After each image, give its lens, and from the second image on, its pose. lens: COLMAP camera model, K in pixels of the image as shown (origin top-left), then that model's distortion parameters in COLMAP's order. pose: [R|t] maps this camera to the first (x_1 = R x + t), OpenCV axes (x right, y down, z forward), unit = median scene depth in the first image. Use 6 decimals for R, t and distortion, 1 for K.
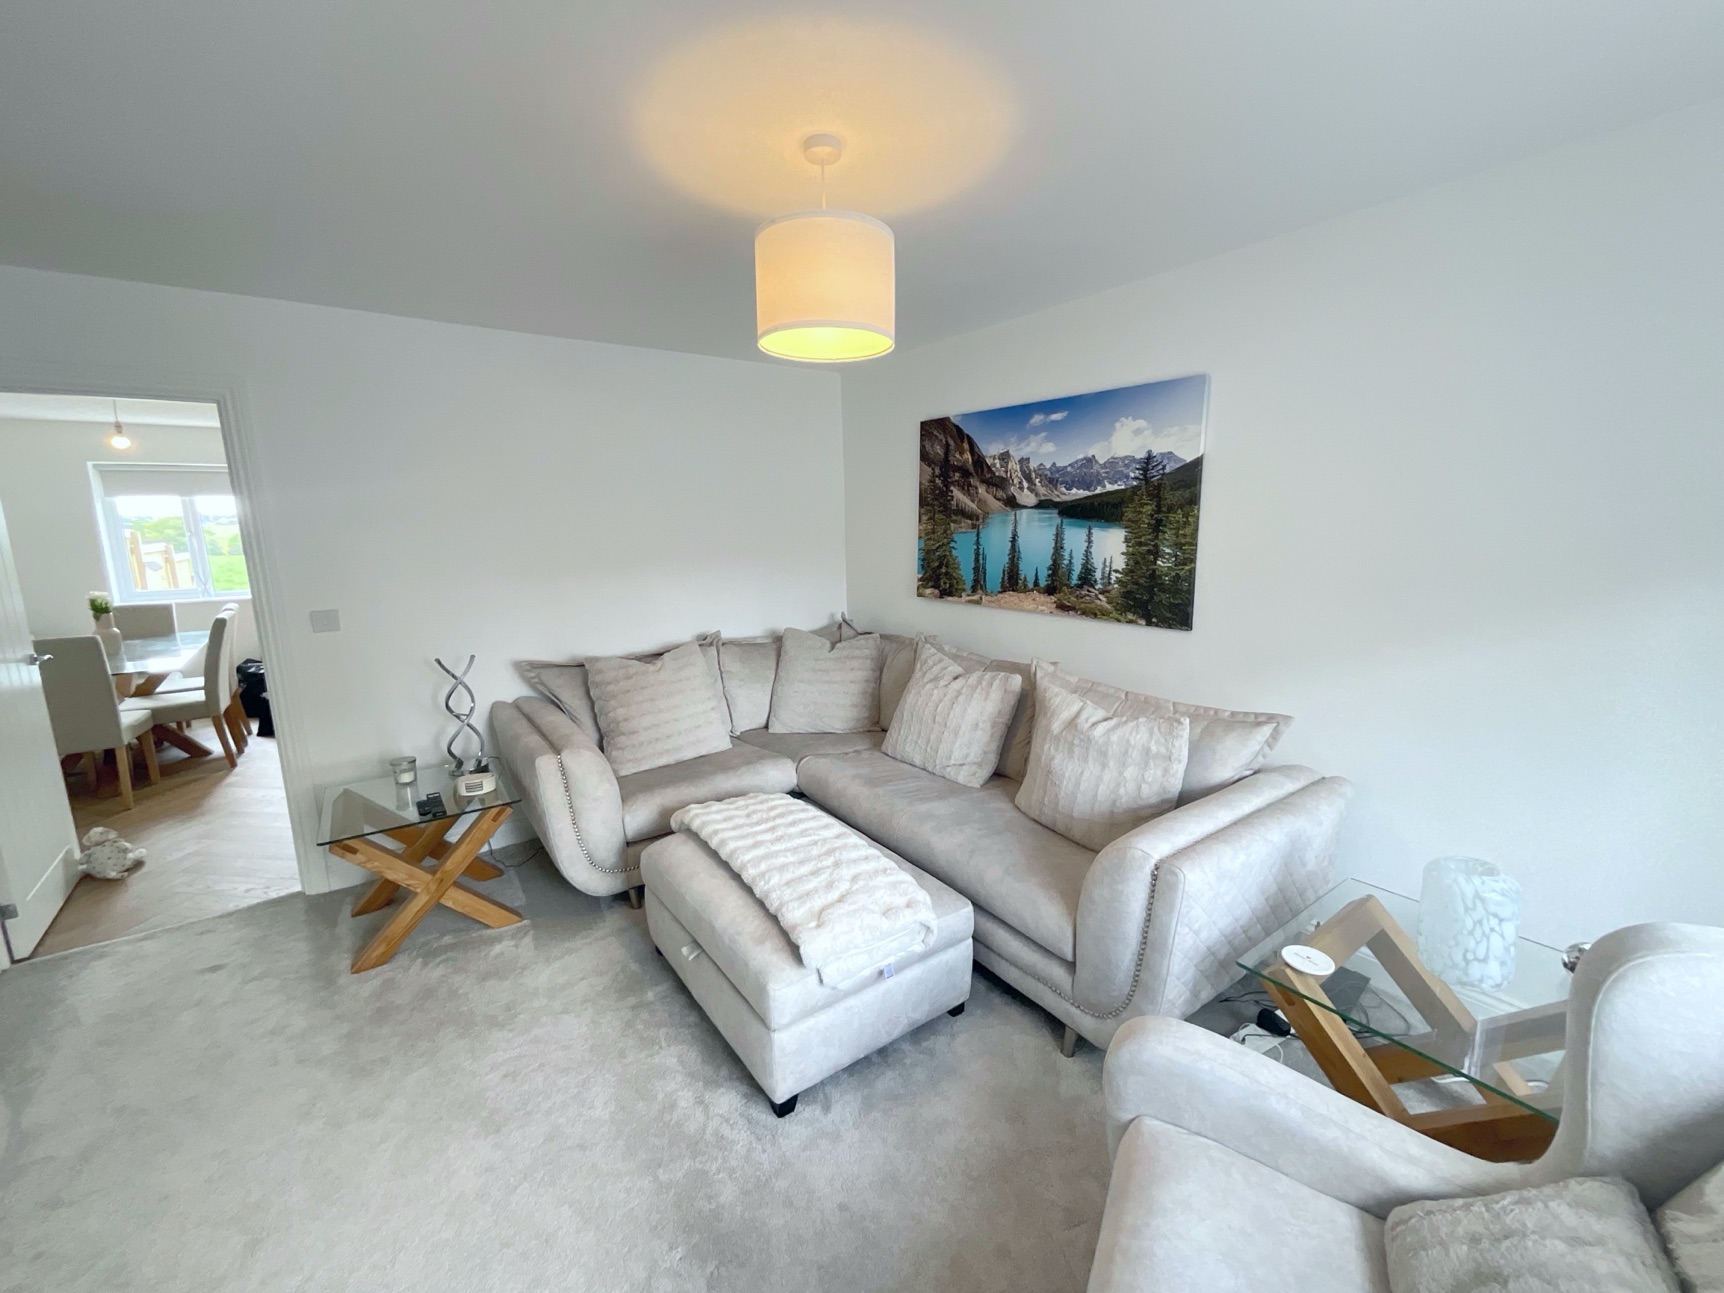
lens RADIAL K [[700.2, 0, 862.5], [0, 700.2, 647.6], [0, 0, 1]] dist [-0.004317, 0.003858]
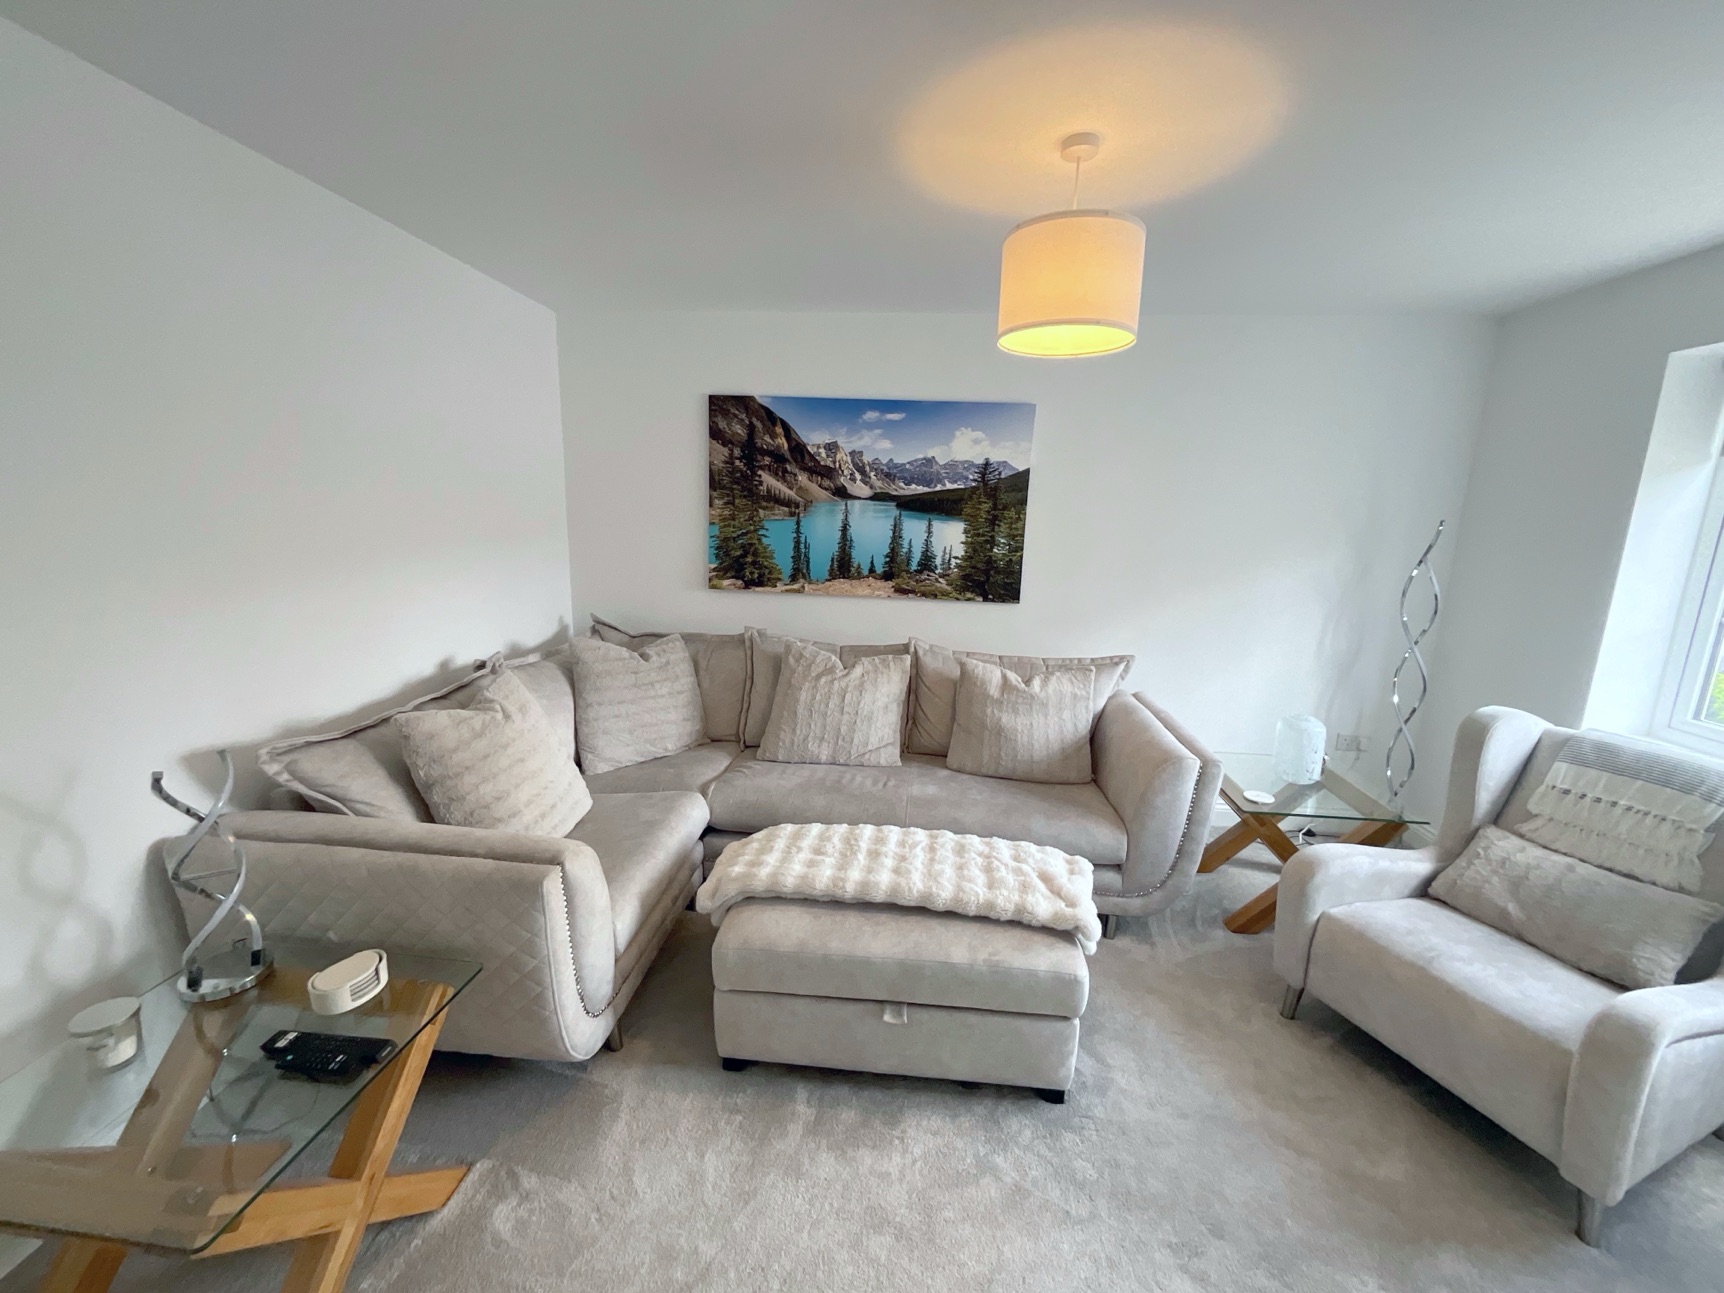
lens RADIAL K [[700.2, 0, 863.4], [0, 700.2, 646.9], [0, 0, 1]] dist [-0.004317, 0.003858]
pose [[0.655919, -0.113102, 0.746310, -0.590226], [0.095558, 0.993198, 0.066533, -0.049029], [-0.748759, 0.027675, 0.662265, 0.312913]]
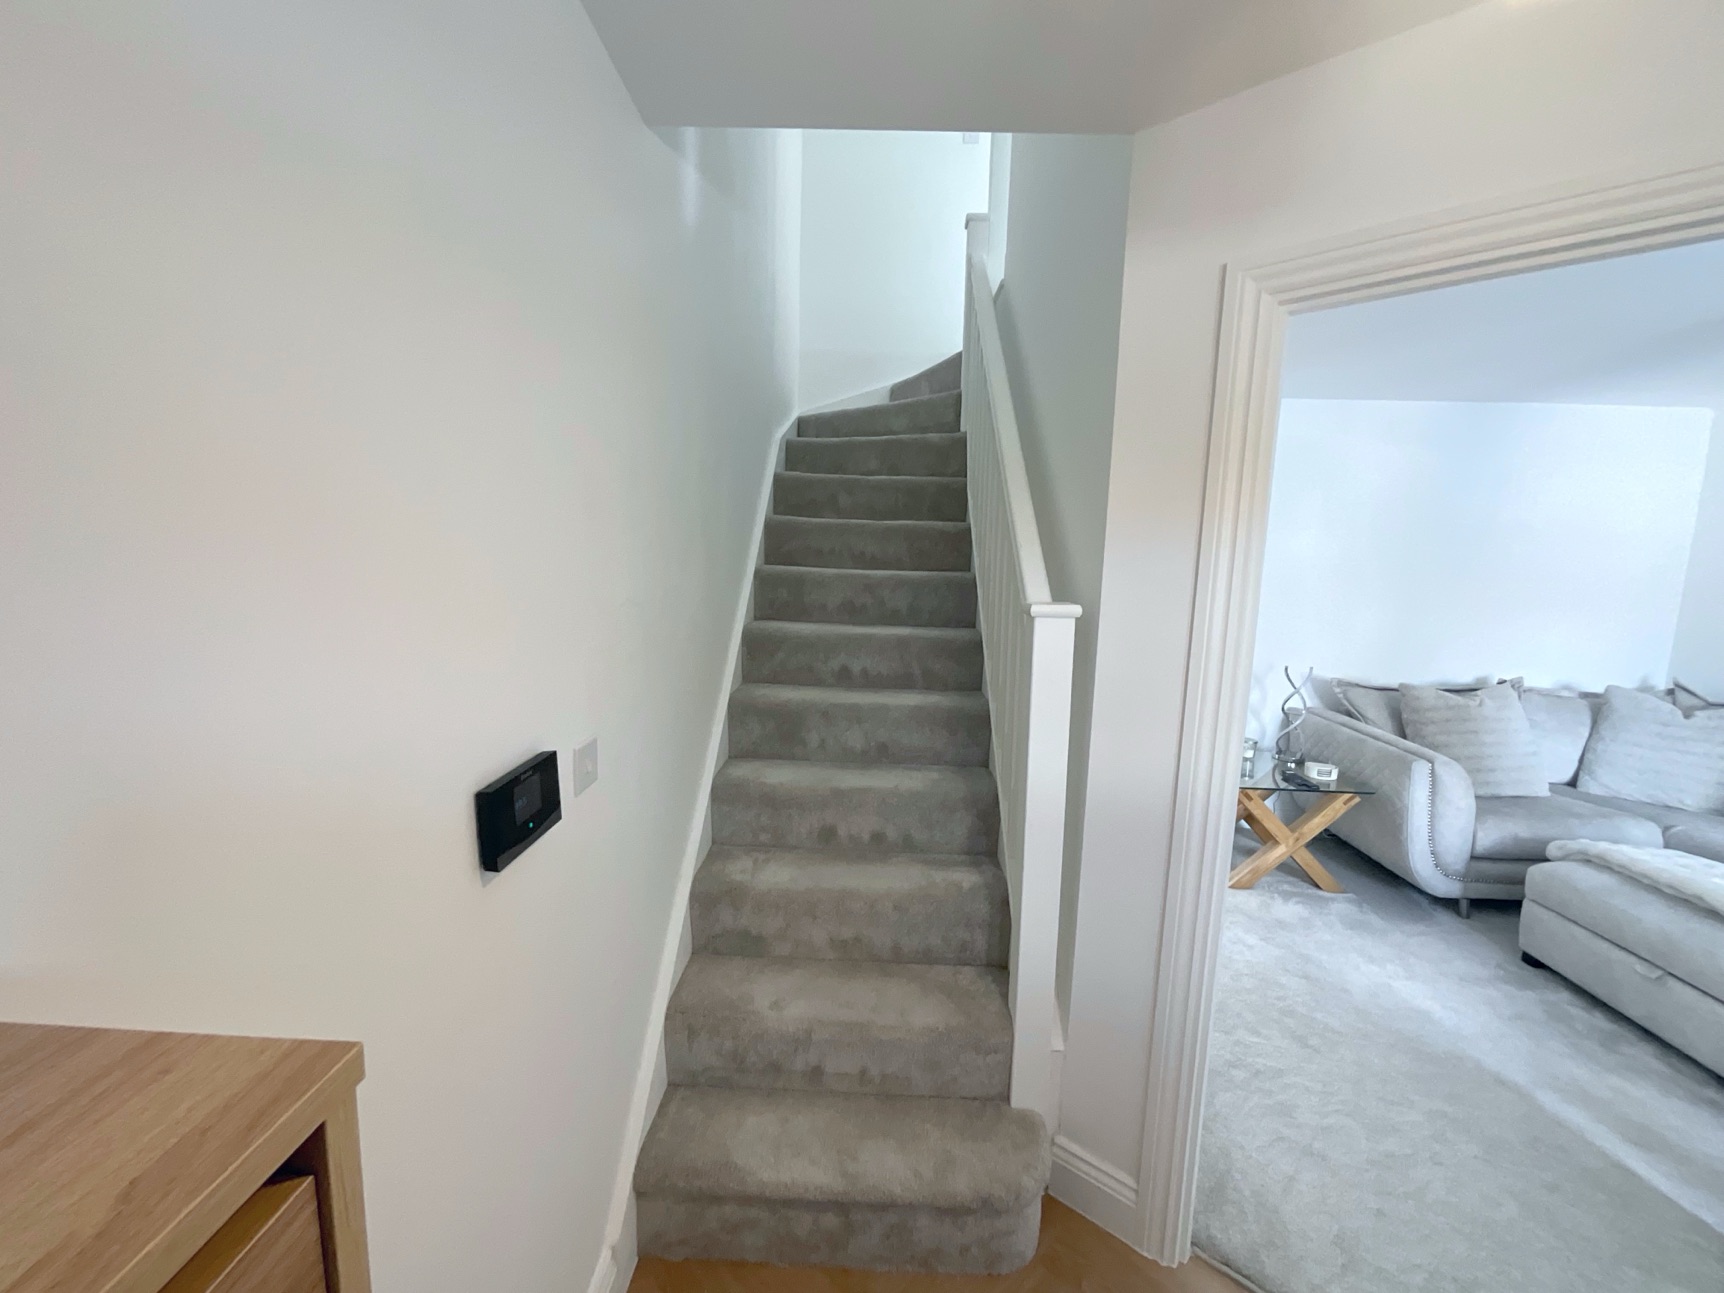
lens RADIAL K [[700.2, 0, 854.0], [0, 700.2, 643.5], [0, 0, 1]] dist [-0.004317, 0.003858]
pose [[0.786941, 0.124606, -0.604315, -0.429360], [-0.150440, 0.988587, 0.007936, 0.076711], [0.598407, 0.084668, 0.796706, -0.445229]]
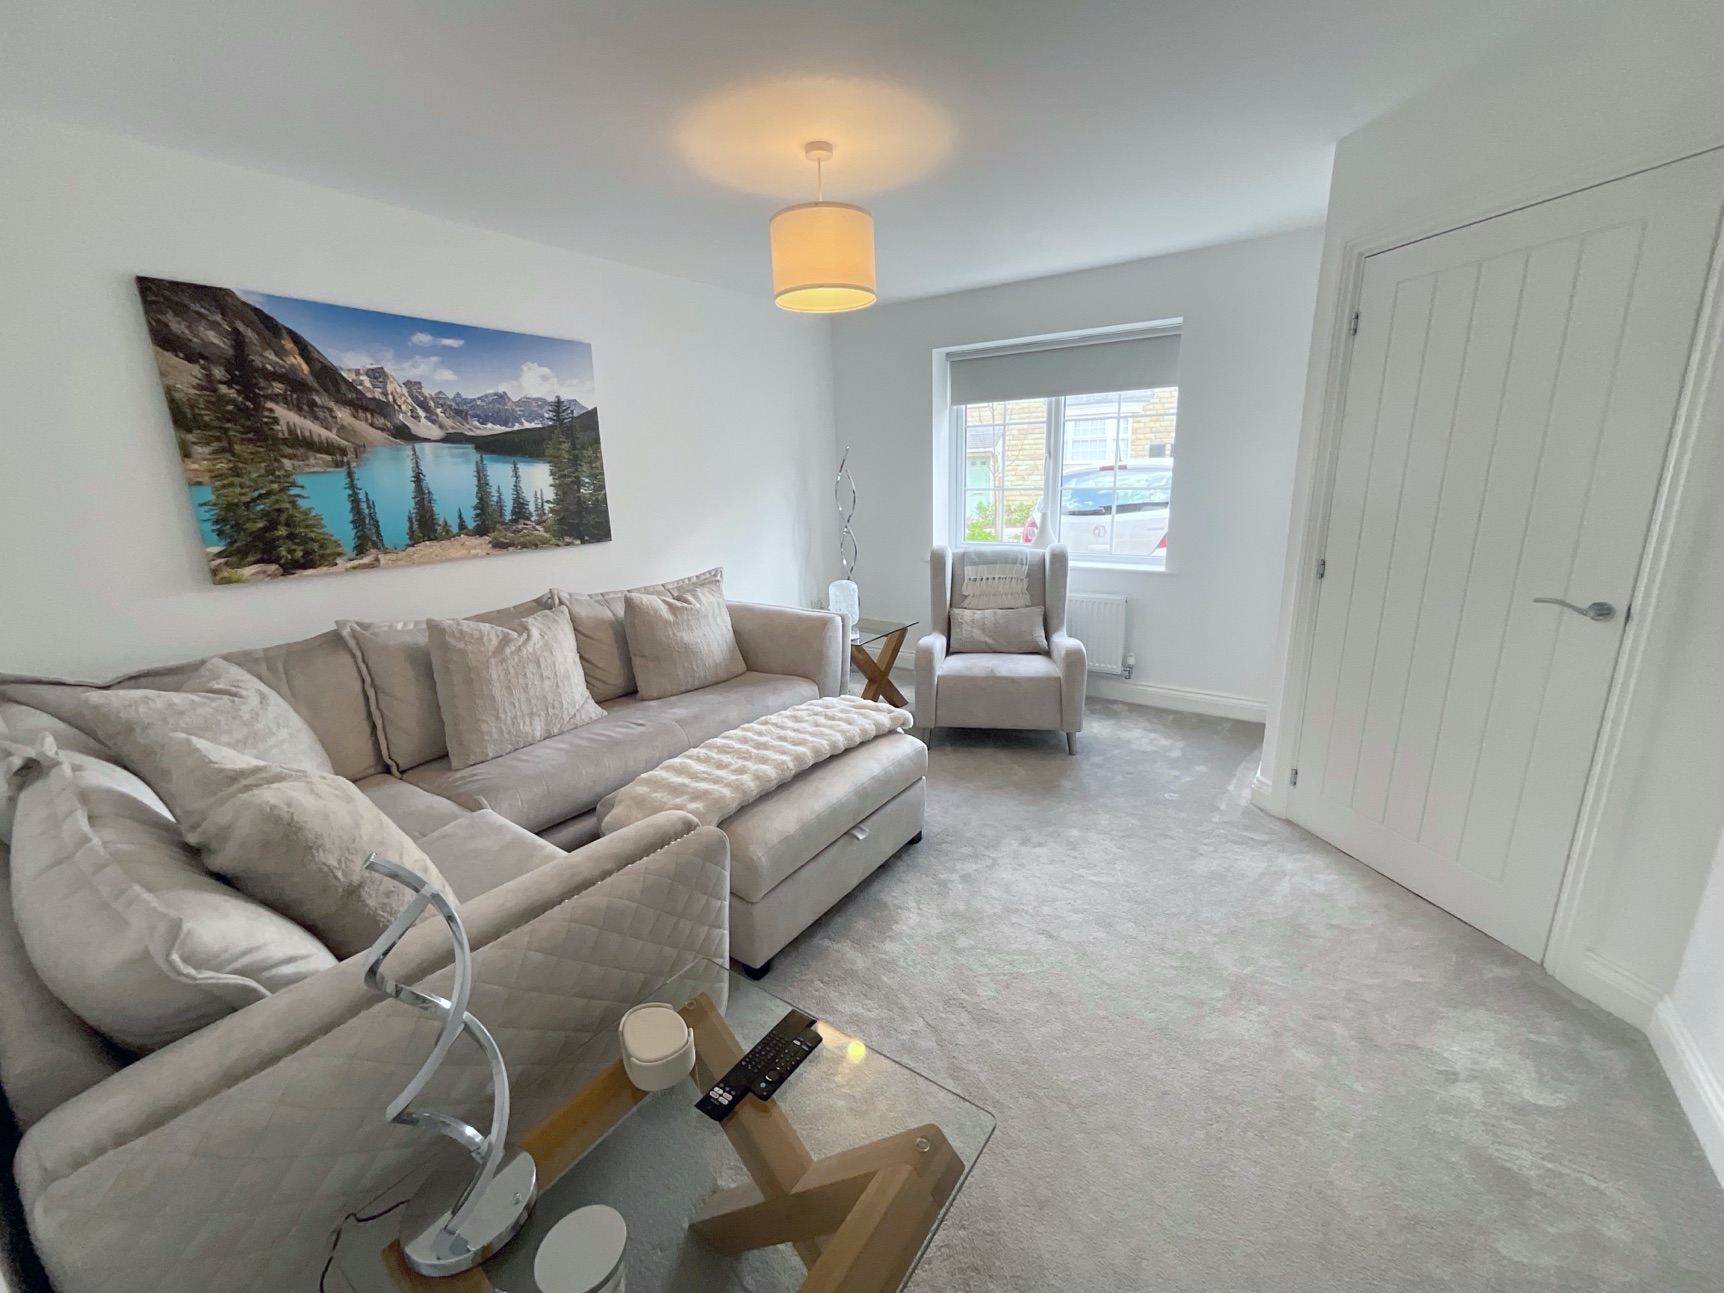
lens RADIAL K [[700.2, 0, 867.2], [0, 700.2, 640.6], [0, 0, 1]] dist [-0.004317, 0.003858]
pose [[-0.332885, -0.200774, 0.921345, -0.817620], [0.206841, 0.937728, 0.279077, -0.099928], [-0.920002, 0.283472, -0.270627, 0.828293]]
